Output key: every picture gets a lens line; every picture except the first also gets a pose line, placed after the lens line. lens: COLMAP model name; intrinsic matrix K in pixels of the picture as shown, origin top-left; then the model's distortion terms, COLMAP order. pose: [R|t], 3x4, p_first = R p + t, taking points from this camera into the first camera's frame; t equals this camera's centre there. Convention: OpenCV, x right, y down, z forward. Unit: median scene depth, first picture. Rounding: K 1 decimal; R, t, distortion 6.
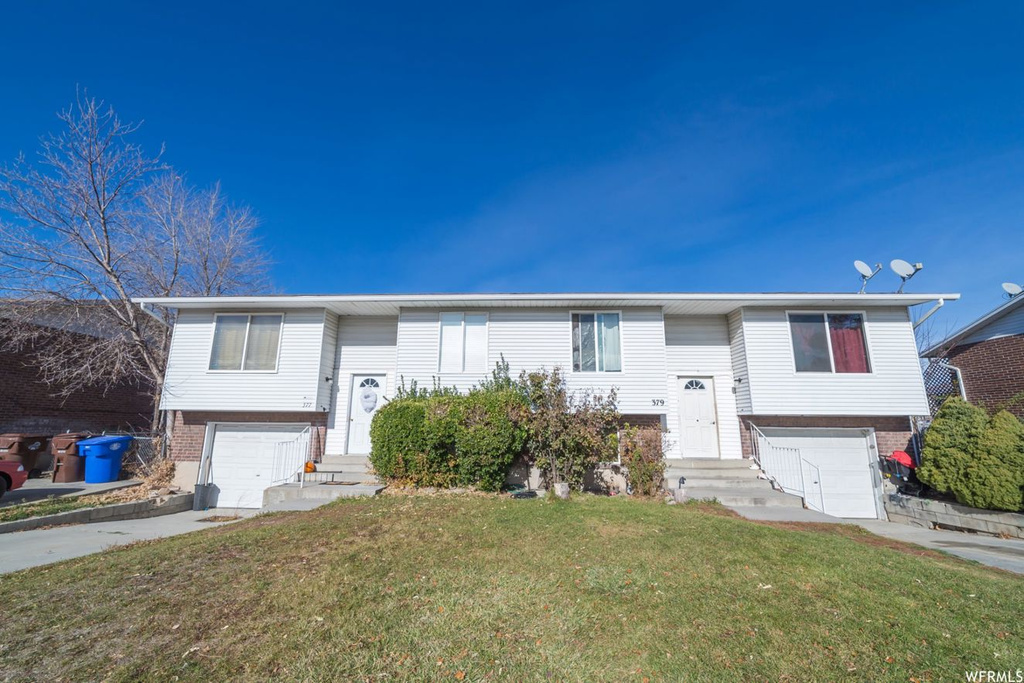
lens RADIAL K [[441.6, 0, 512.0], [0, 441.6, 341.5], [0, 0, 1]] dist [-0.003341, 0.000019]
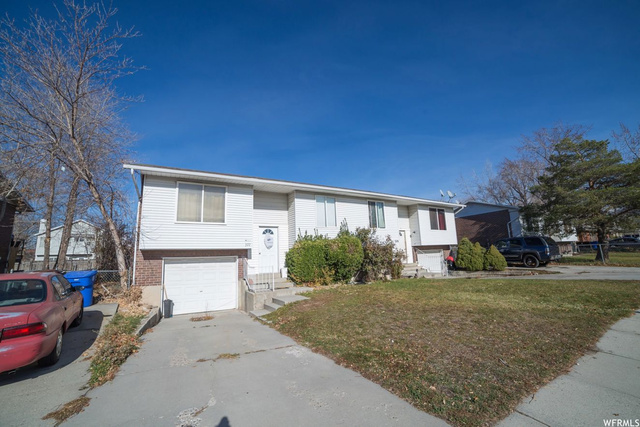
lens RADIAL K [[266.8, 0, 323.6], [0, 266.8, 212.4], [0, 0, 1]] dist [-0.112650, 0.039940]
pose [[0.822688, 0.051990, 0.566110, -0.782840], [-0.067085, 0.997730, 0.005861, -0.000184], [-0.564520, -0.042800, 0.824309, 0.045487]]
